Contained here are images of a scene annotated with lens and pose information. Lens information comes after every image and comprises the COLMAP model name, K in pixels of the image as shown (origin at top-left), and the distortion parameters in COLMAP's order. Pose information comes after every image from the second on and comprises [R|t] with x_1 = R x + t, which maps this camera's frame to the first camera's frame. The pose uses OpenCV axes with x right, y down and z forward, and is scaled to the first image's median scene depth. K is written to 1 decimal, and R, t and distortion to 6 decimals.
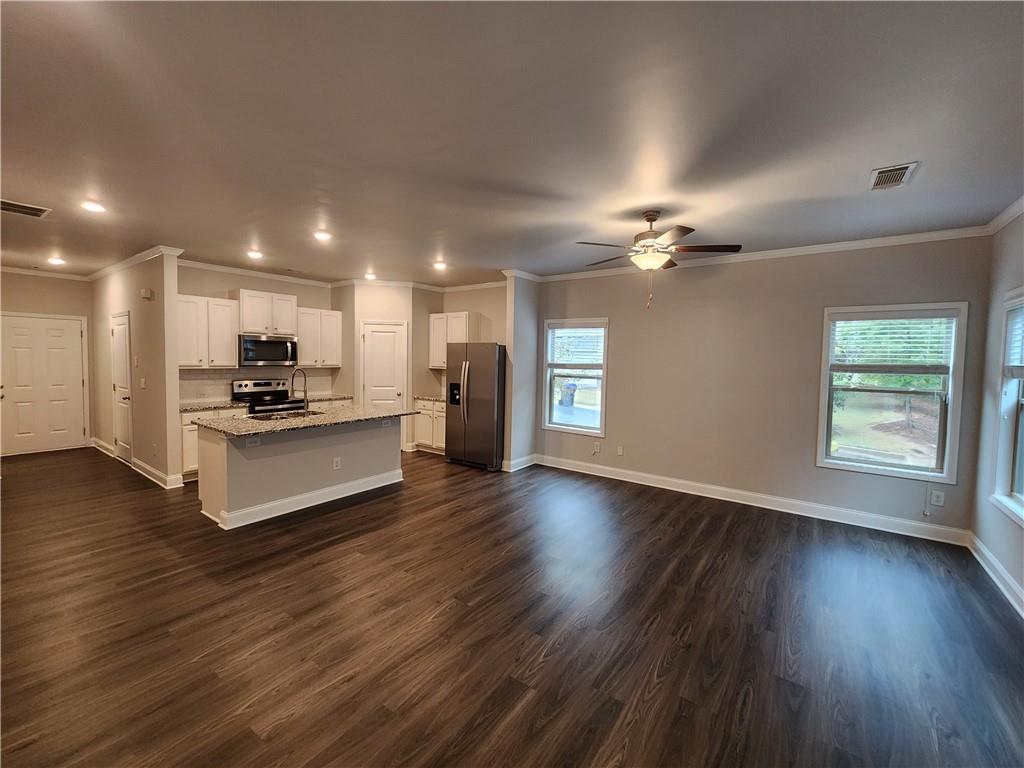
lens RADIAL K [[421.6, 0, 519.0], [0, 421.6, 384.5], [0, 0, 1]] dist [-0.002806, 0.001550]
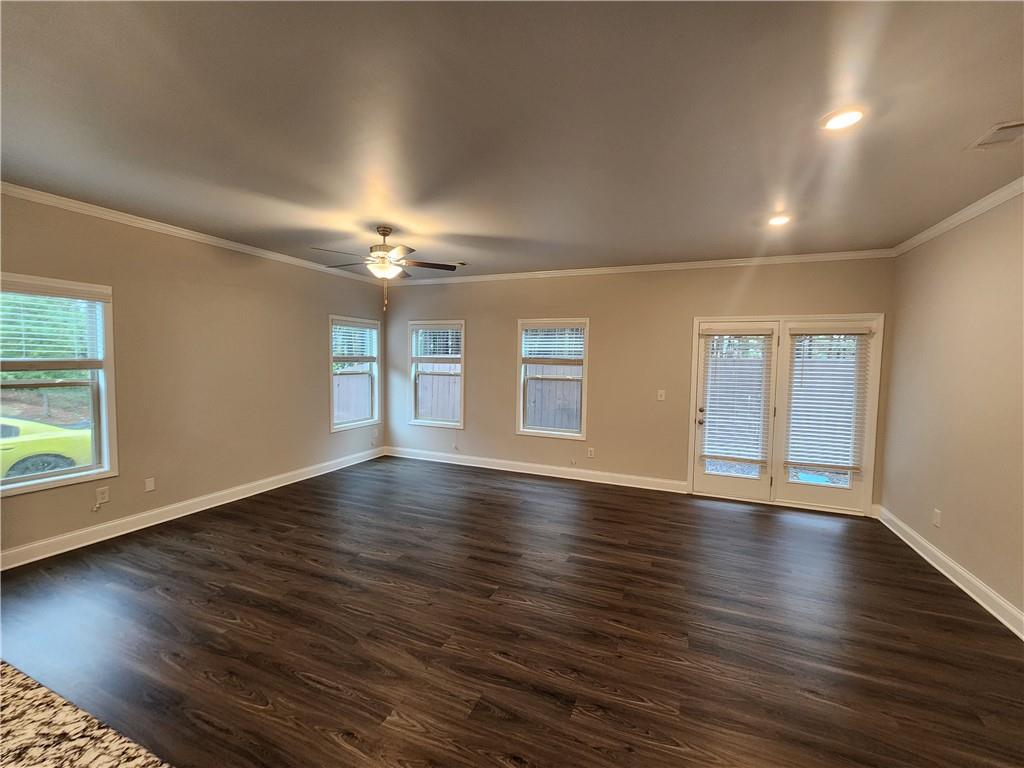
lens RADIAL K [[421.6, 0, 516.6], [0, 421.6, 380.4], [0, 0, 1]] dist [-0.002806, 0.001550]
pose [[-0.227638, -0.066449, 0.971476, -0.702526], [0.055490, 0.995162, 0.081072, -0.048152], [-0.972163, 0.072362, -0.222850, 0.718738]]
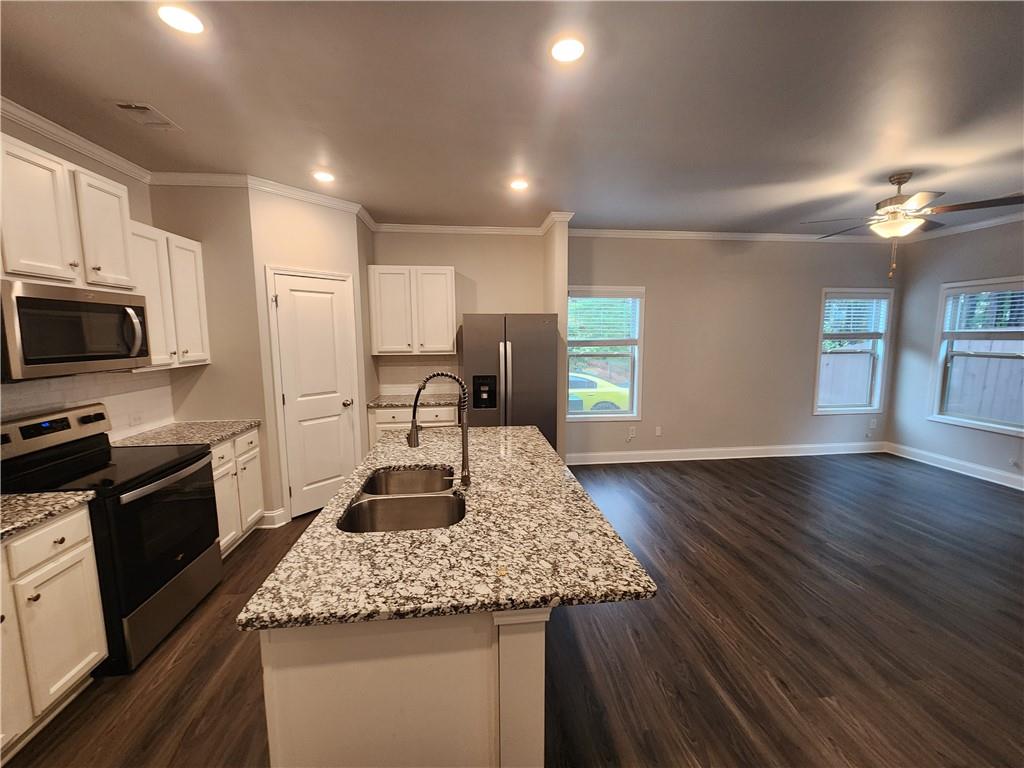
lens RADIAL K [[421.6, 0, 513.9], [0, 421.6, 388.5], [0, 0, 1]] dist [-0.002806, 0.001550]
pose [[0.740946, -0.102736, 0.663660, -0.776671], [0.066355, 0.994593, 0.079882, -0.045300], [-0.668279, -0.015151, 0.743757, 0.665630]]
